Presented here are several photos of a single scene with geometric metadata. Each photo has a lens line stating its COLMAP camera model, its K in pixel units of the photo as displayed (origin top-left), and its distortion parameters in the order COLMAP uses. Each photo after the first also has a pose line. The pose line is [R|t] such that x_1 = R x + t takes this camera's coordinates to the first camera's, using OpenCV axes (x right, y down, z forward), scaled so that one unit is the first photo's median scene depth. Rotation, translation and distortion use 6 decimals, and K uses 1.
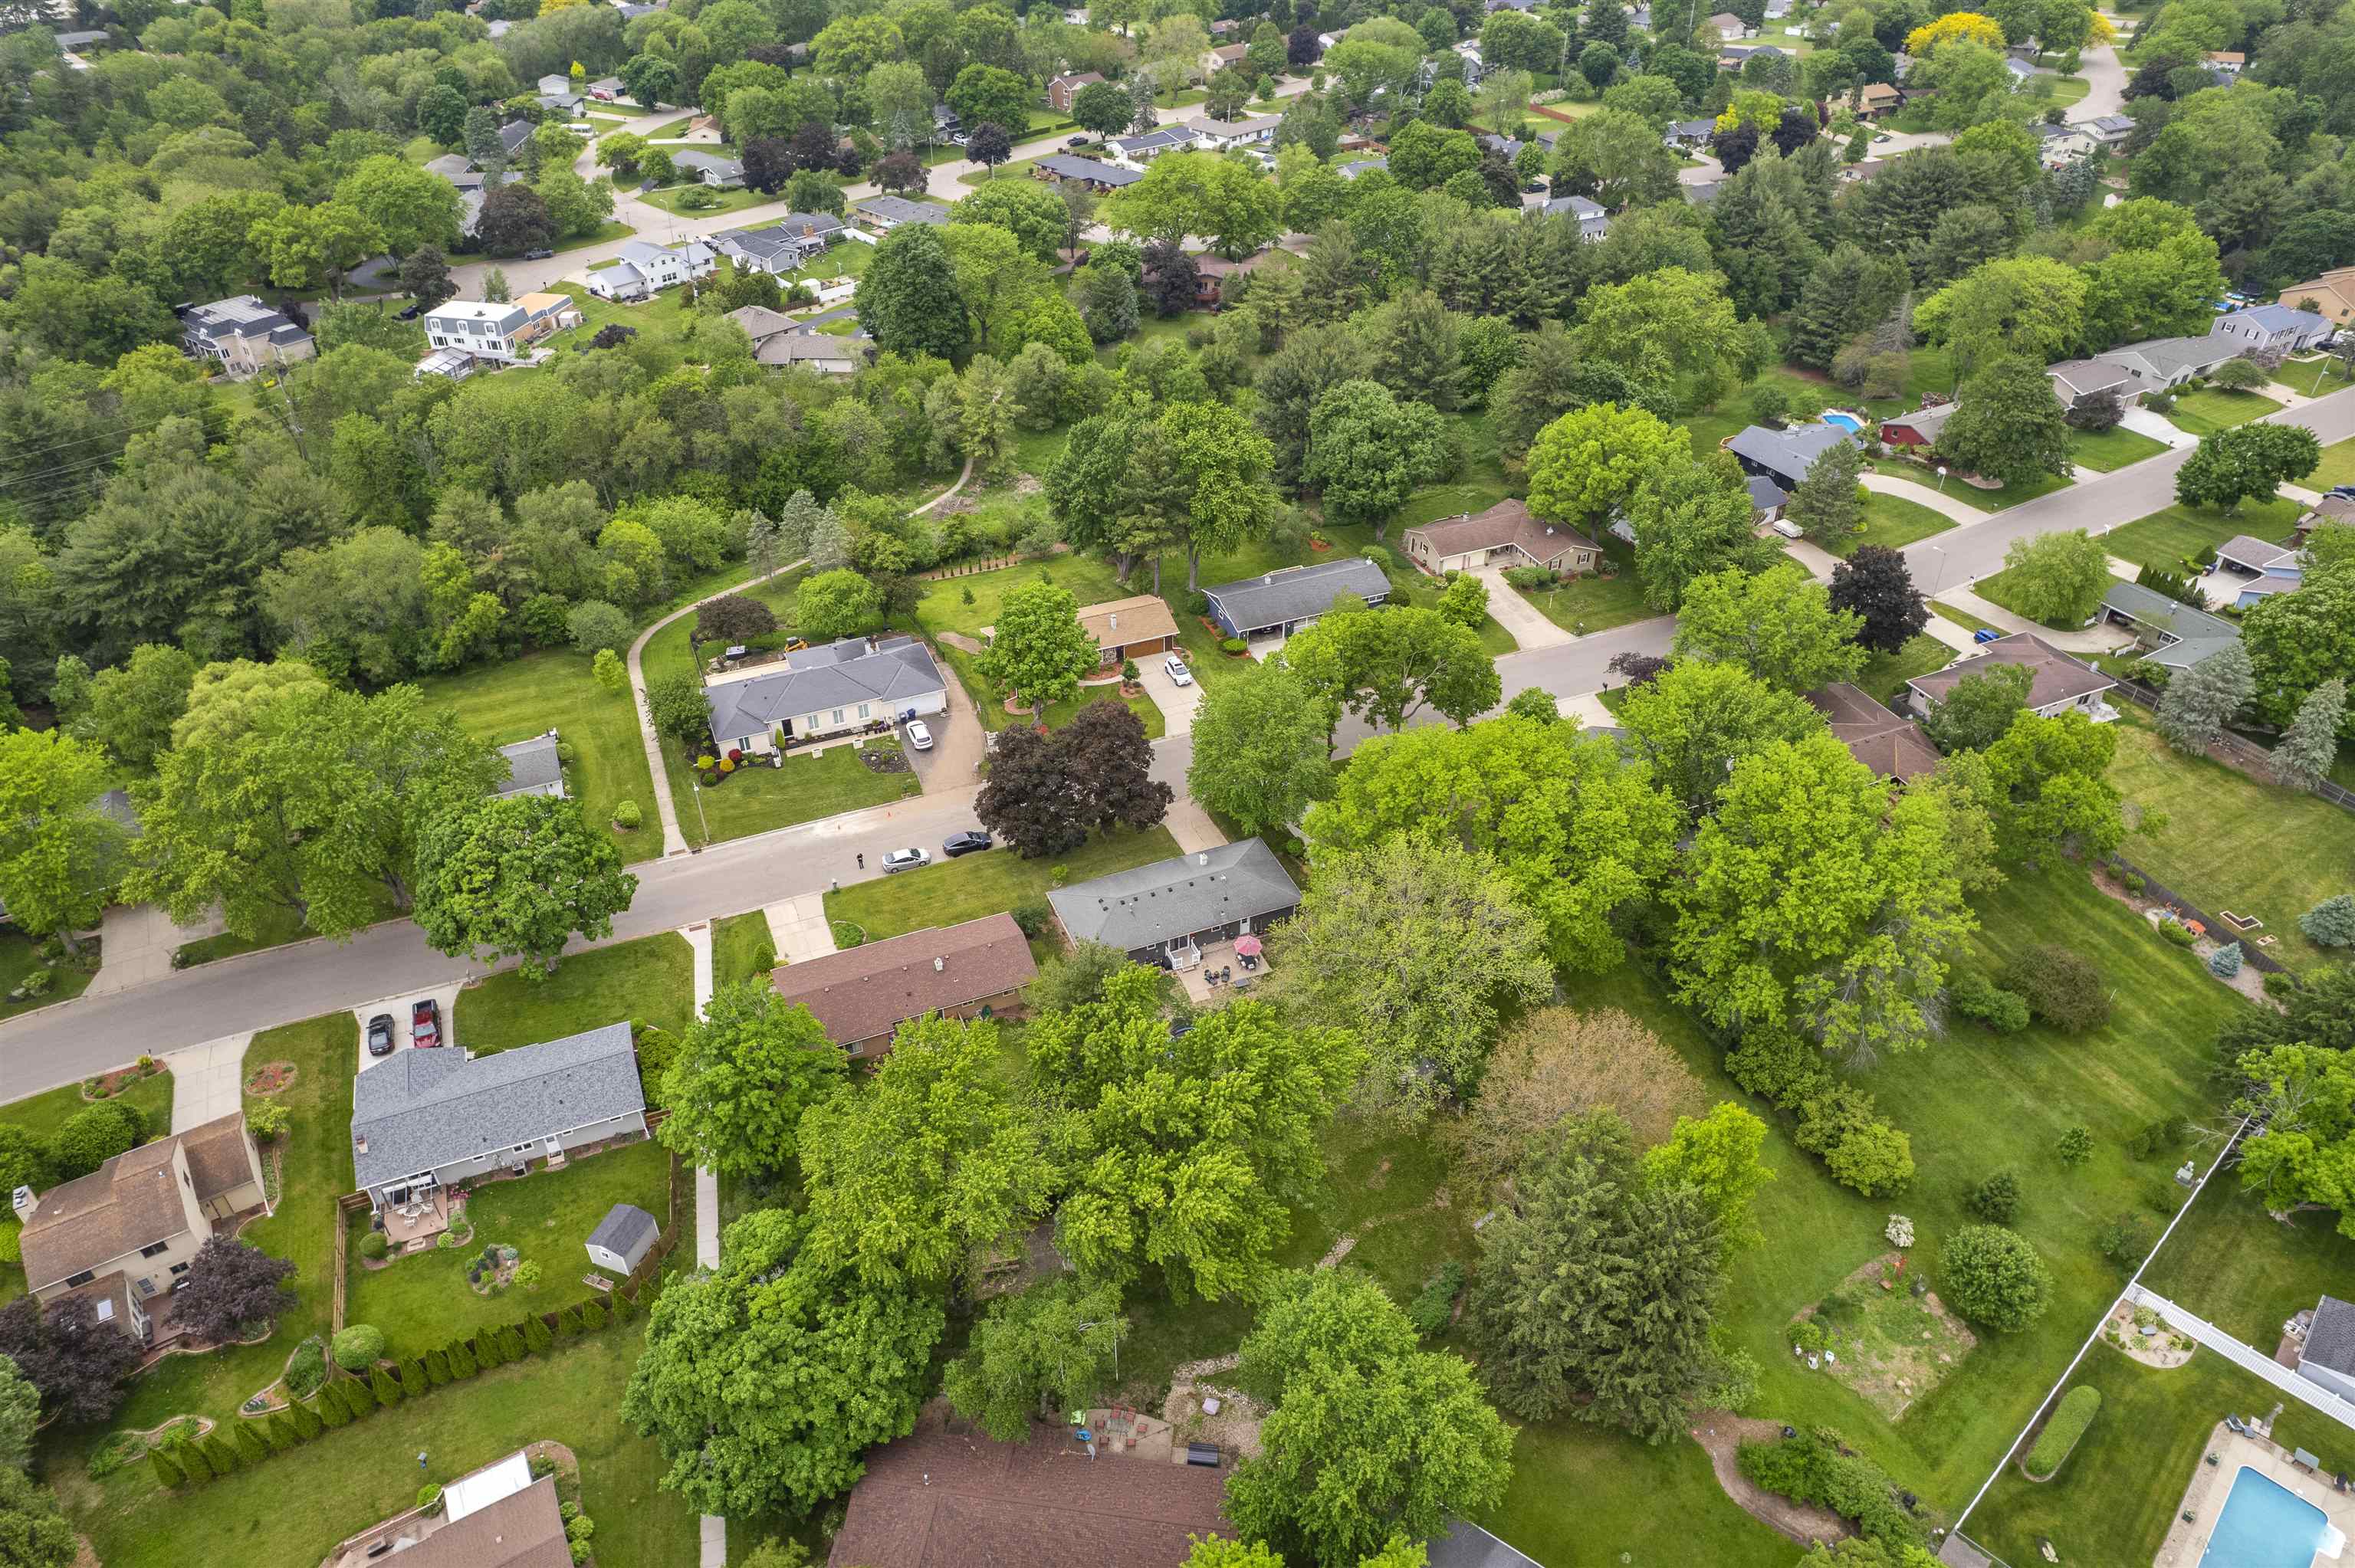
lens RADIAL K [[1516.8, 0, 1183.0], [0, 1516.8, 775.0], [0, 0, 1]] dist [-0.085180, 0.070295]
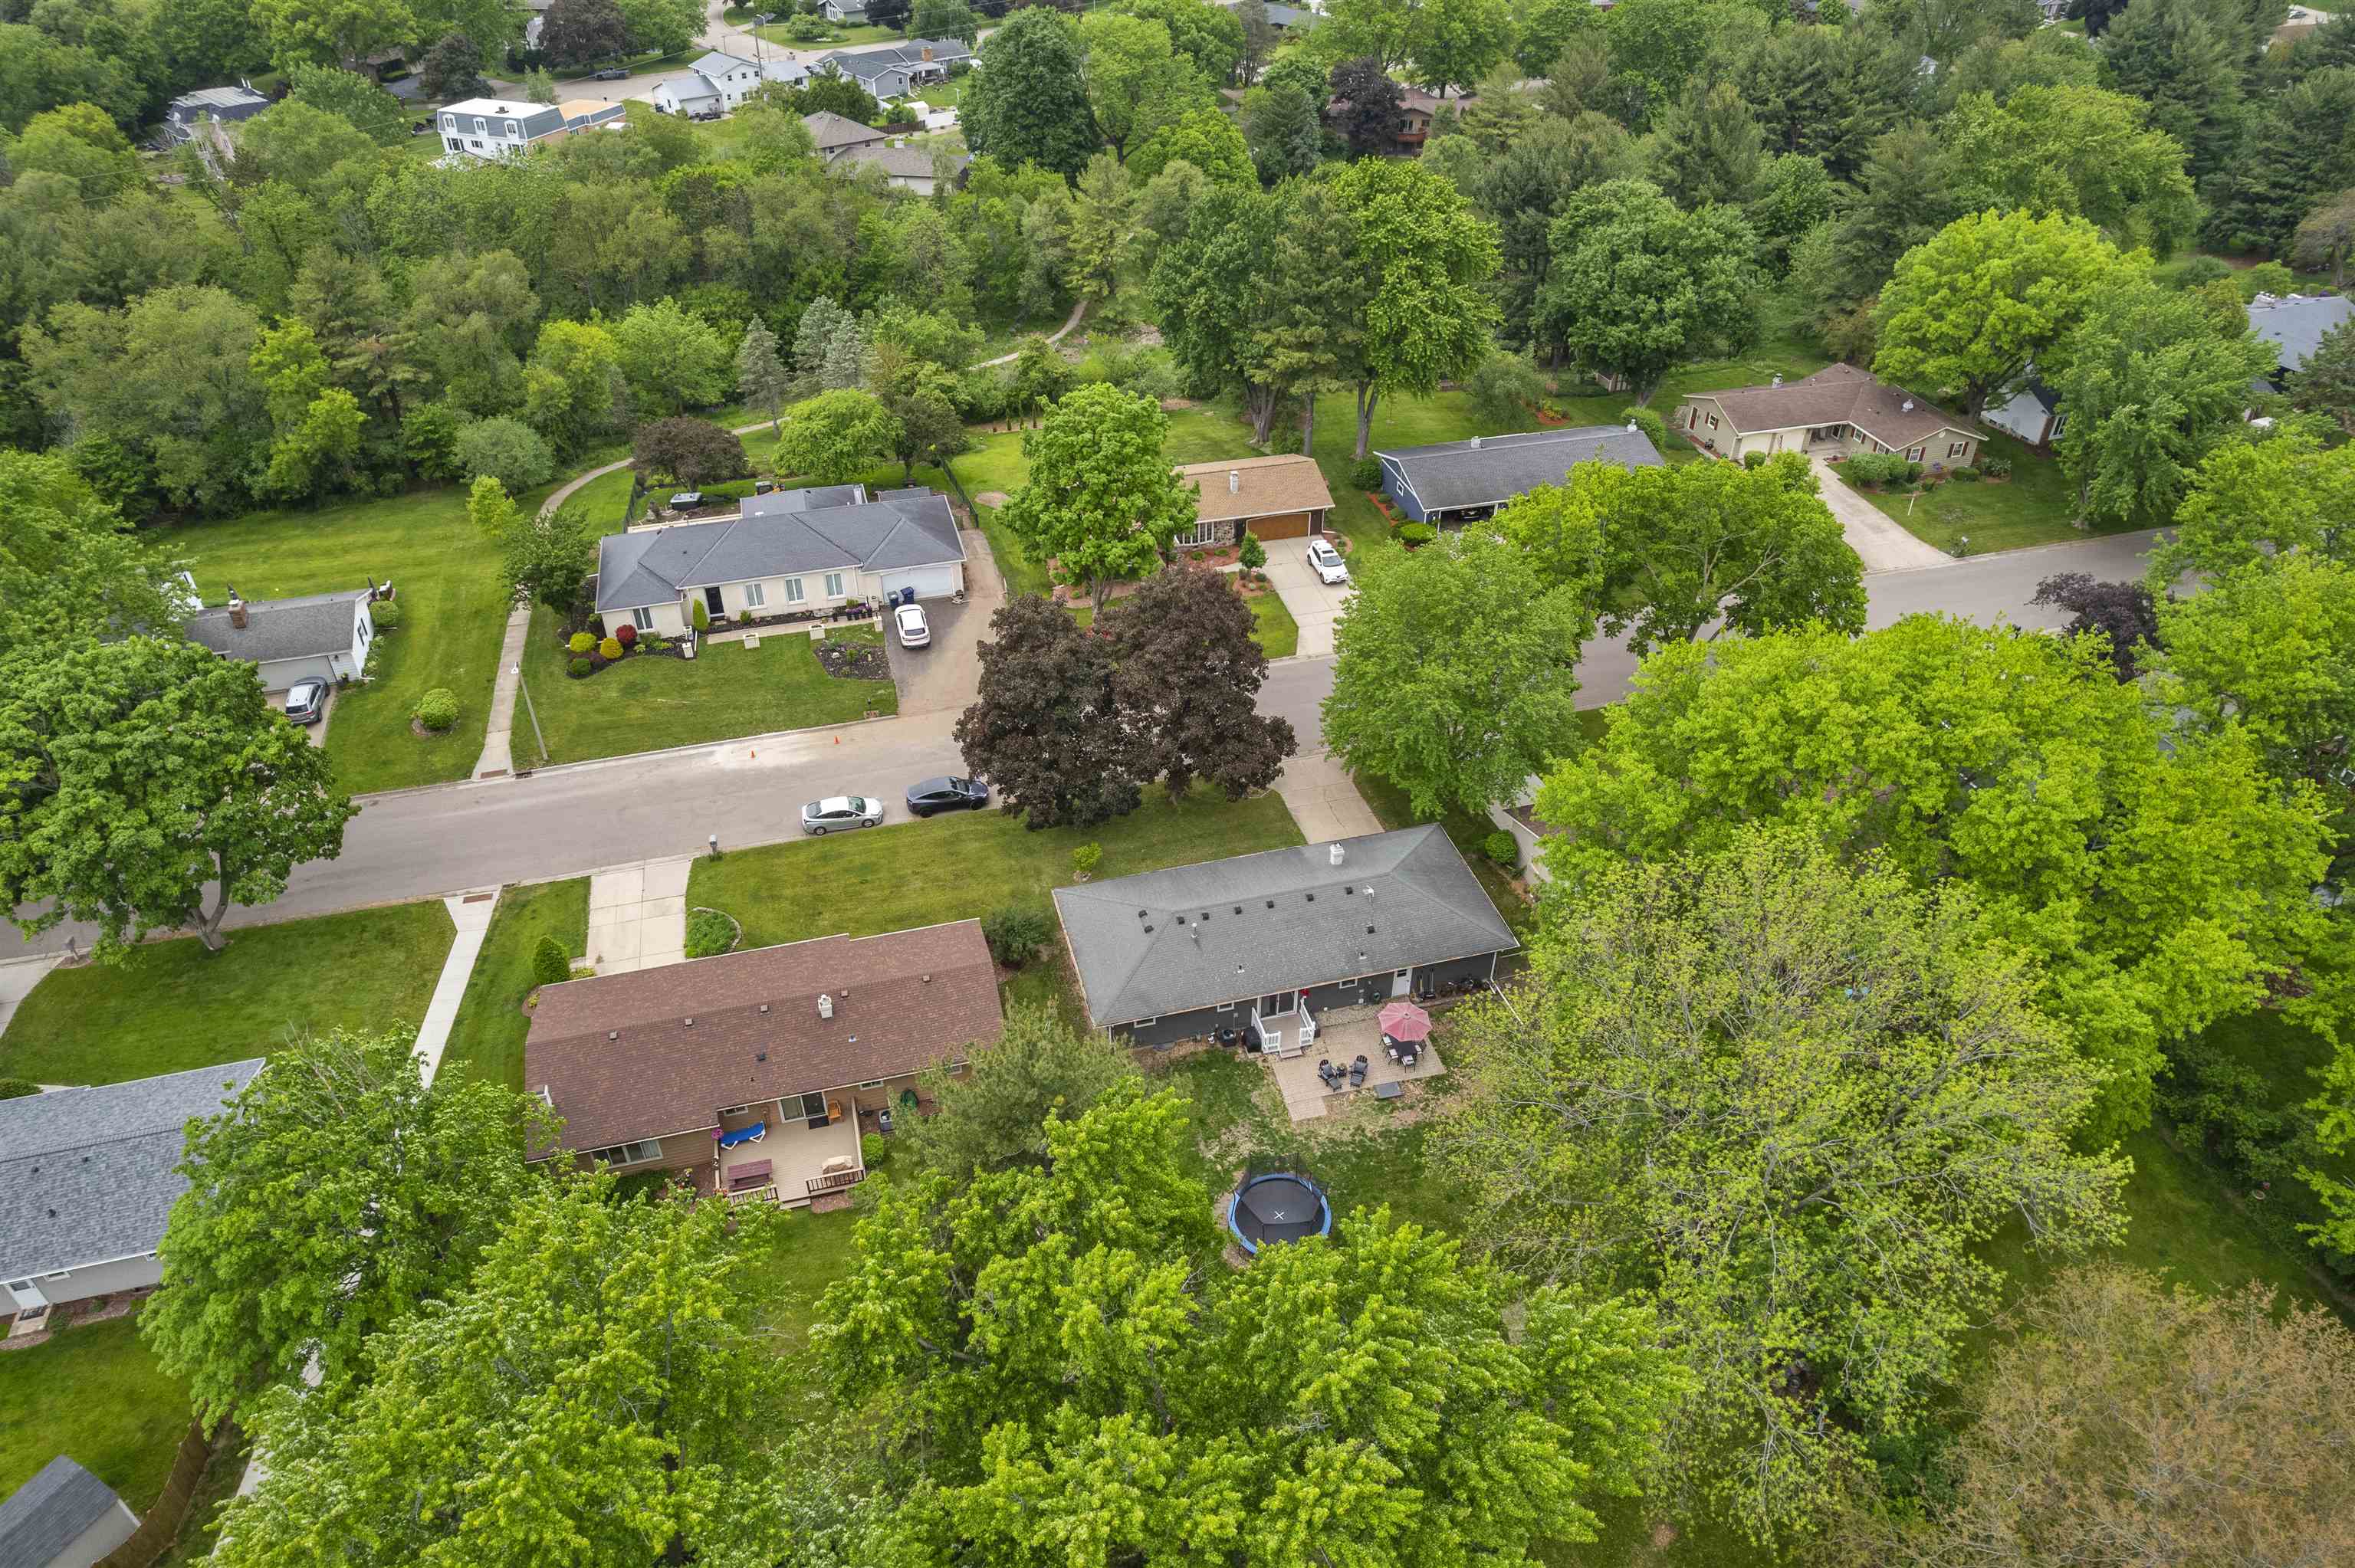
lens RADIAL K [[1516.8, 0, 1183.0], [0, 1516.8, 775.0], [0, 0, 1]] dist [-0.085180, 0.070295]
pose [[0.991206, 0.078196, -0.106748, 0.011899], [-0.077744, 0.996938, 0.008398, 0.021122], [0.107078, -0.000025, 0.994251, 0.355868]]
